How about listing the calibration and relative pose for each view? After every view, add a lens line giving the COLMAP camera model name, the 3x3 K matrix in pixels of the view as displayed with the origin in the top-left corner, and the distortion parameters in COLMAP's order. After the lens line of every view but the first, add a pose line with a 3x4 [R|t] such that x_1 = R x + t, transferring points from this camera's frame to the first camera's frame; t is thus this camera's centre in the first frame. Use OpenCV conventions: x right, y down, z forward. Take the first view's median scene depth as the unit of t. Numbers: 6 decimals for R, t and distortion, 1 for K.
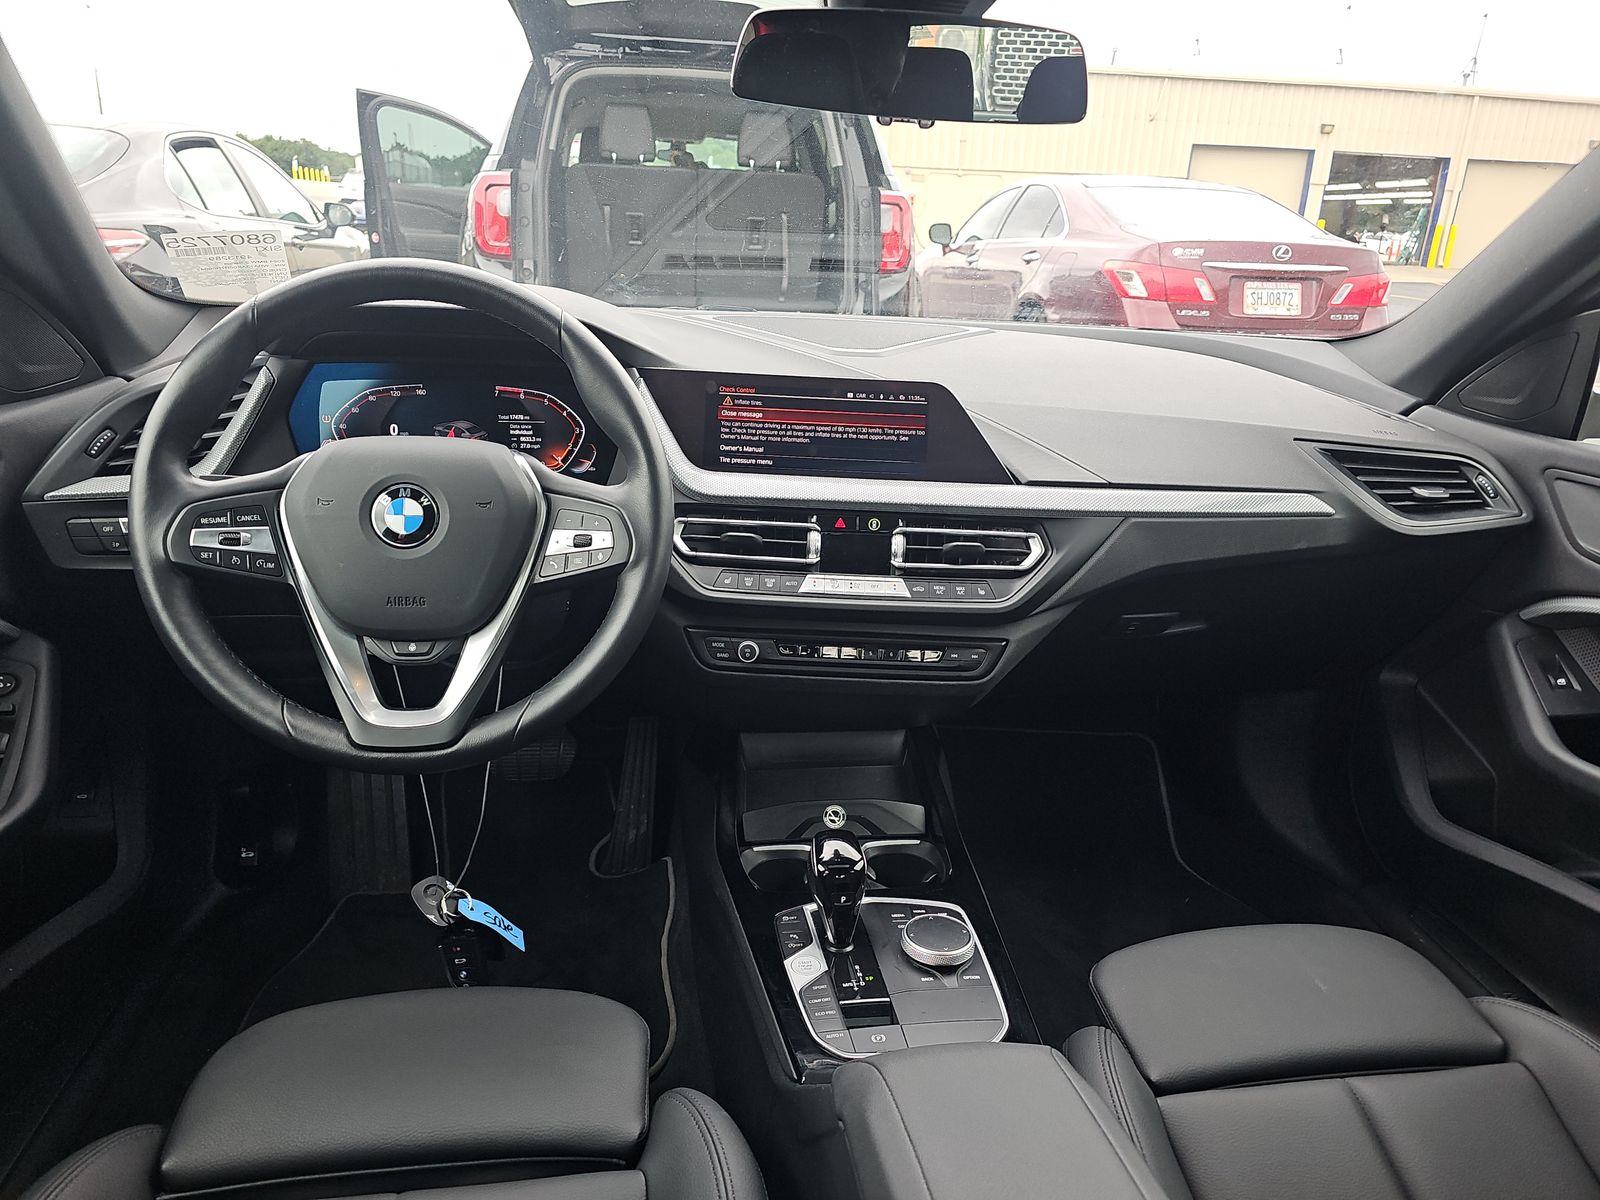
lens RADIAL K [[1062.0, 0, 766.1], [0, 1062.0, 660.8], [0, 0, 1]] dist [0.091663, -0.138210]
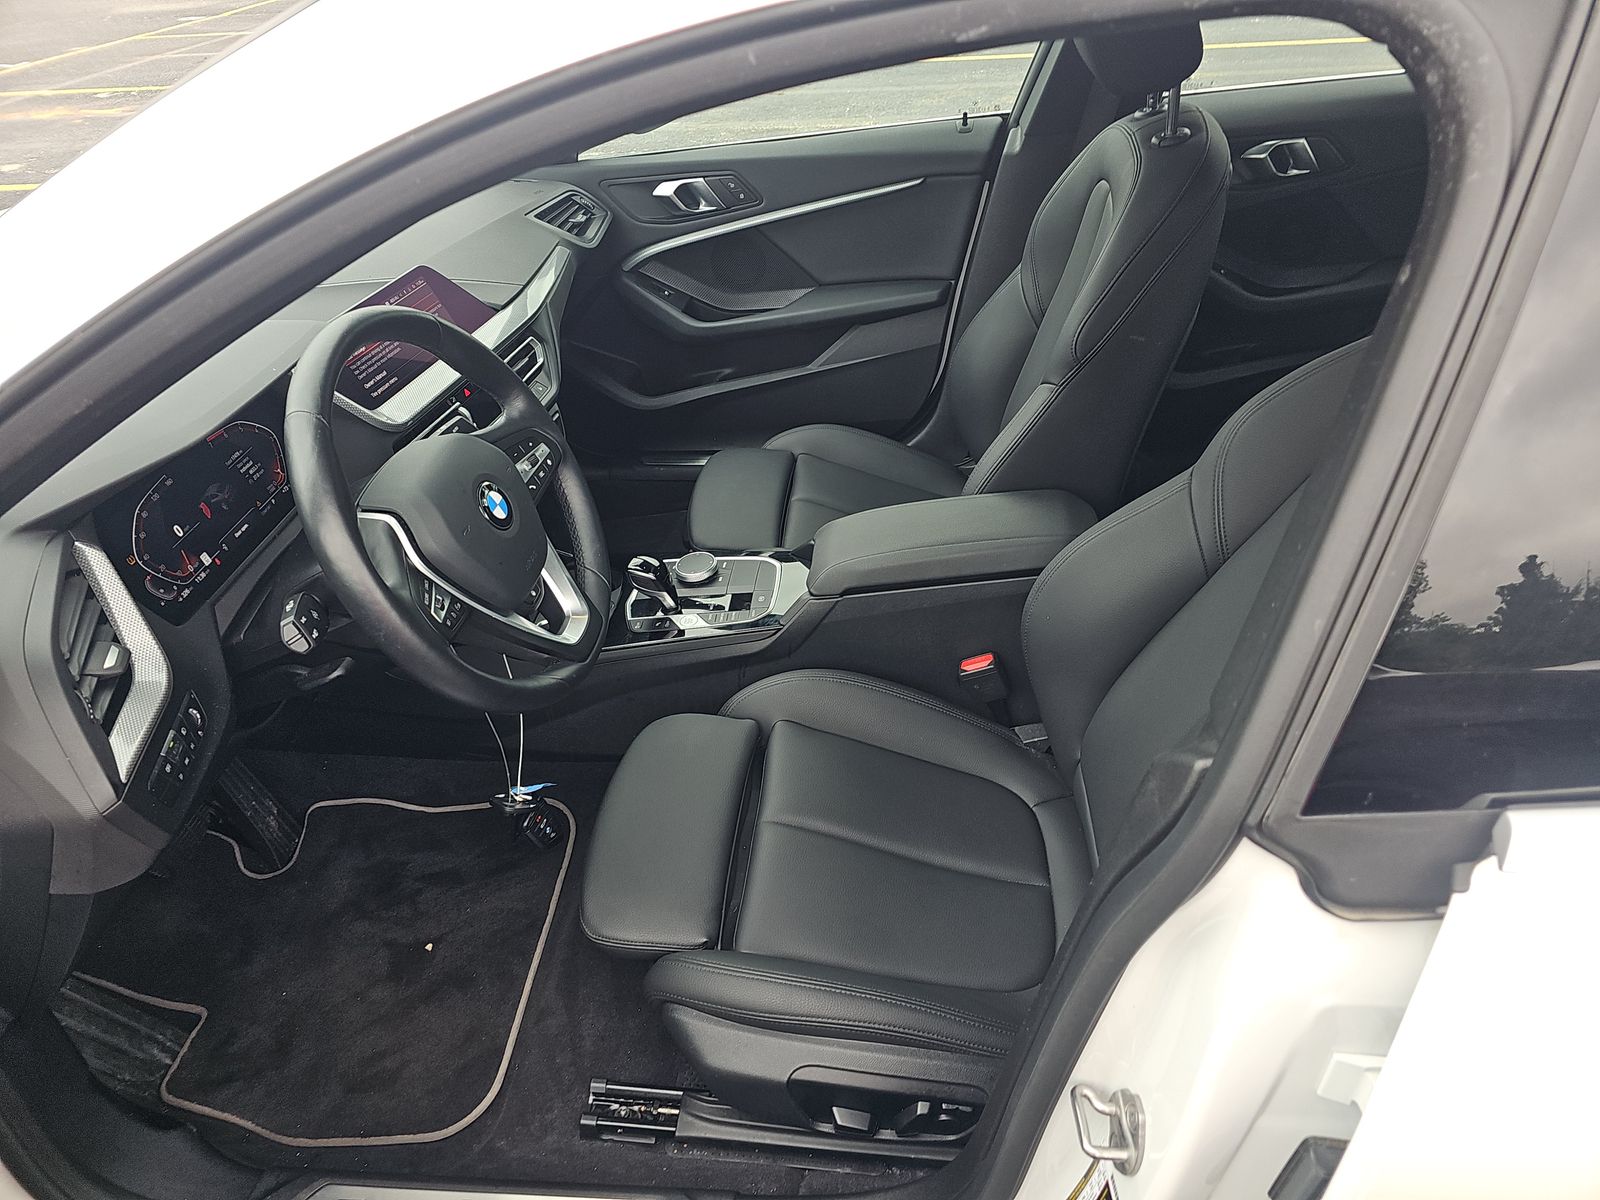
lens RADIAL K [[1062.0, 0, 766.1], [0, 1062.0, 660.8], [0, 0, 1]] dist [0.091663, -0.138210]
pose [[0.230462, -0.642701, 0.730632, -0.985288], [0.451360, 0.735789, 0.504865, -0.373912], [-0.862068, 0.213426, 0.459661, 0.148509]]
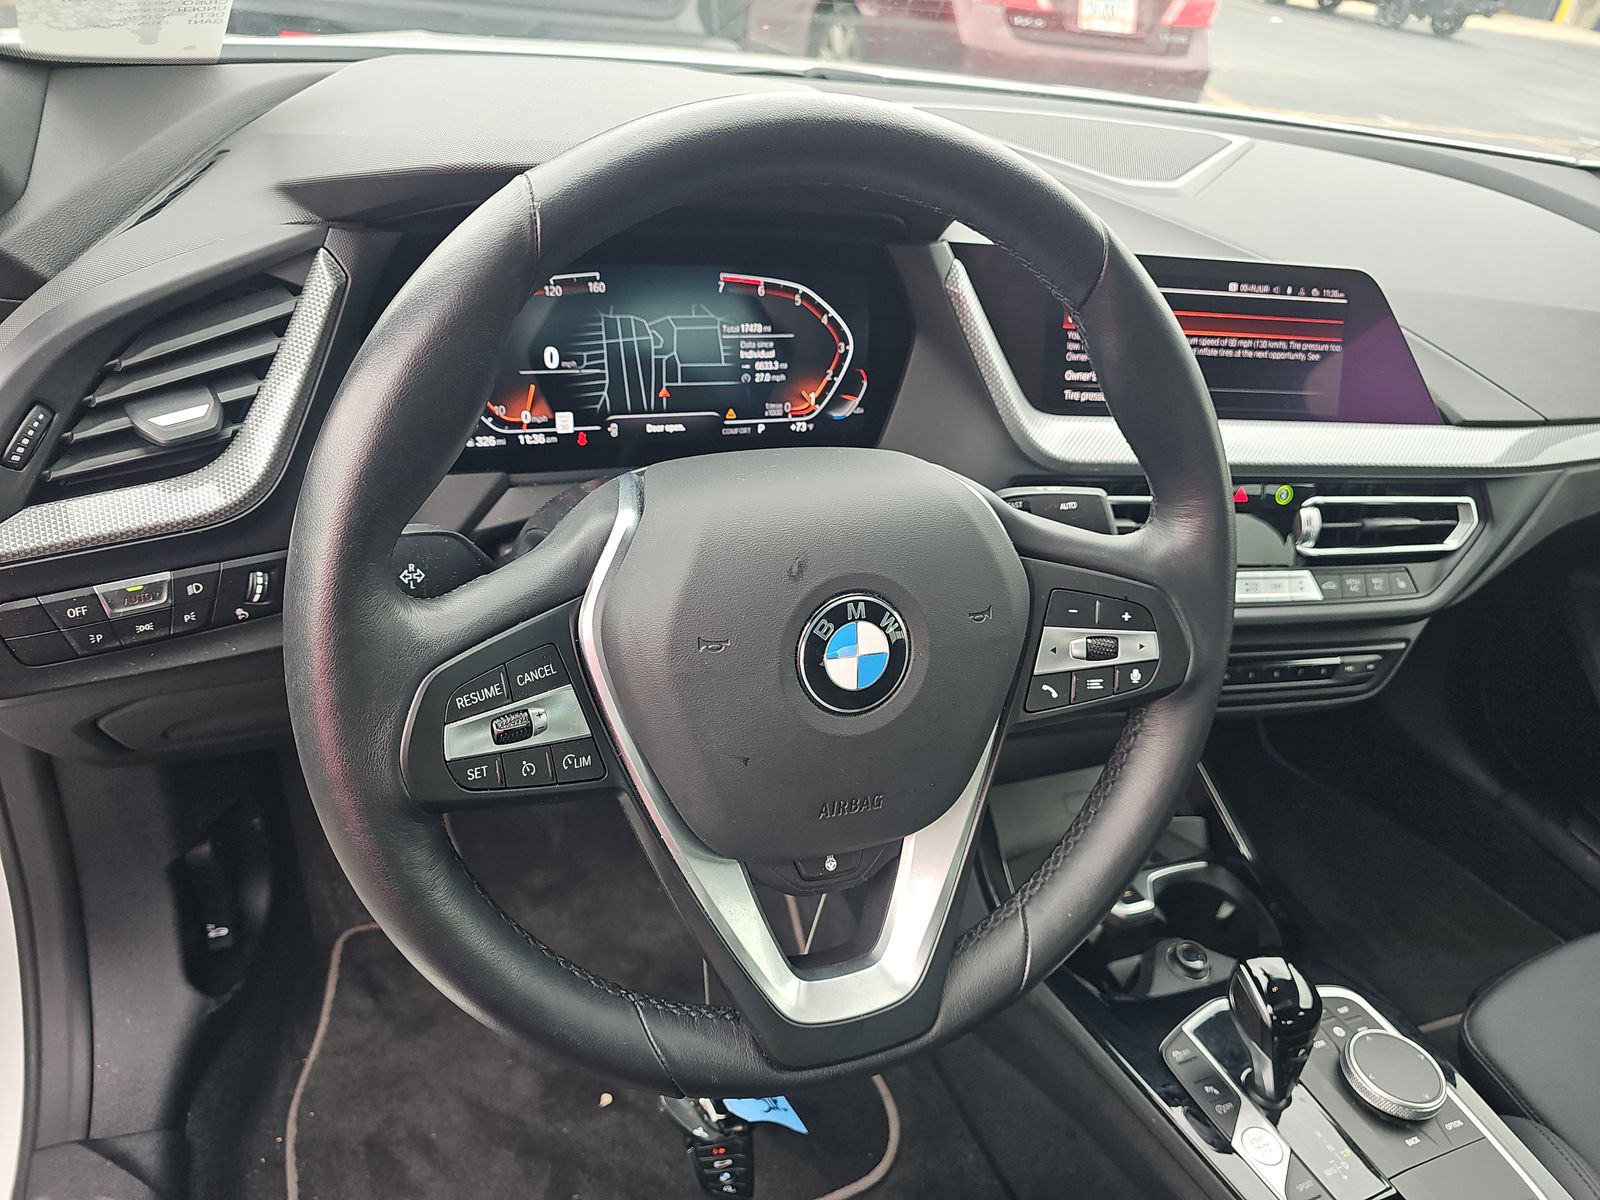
lens RADIAL K [[1062.0, 0, 766.1], [0, 1062.0, 660.8], [0, 0, 1]] dist [0.091663, -0.138210]
pose [[0.967446, -0.079046, 0.240417, -0.383193], [0.016105, 0.967274, 0.253221, -0.200669], [-0.252565, -0.241105, 0.937059, 0.404656]]
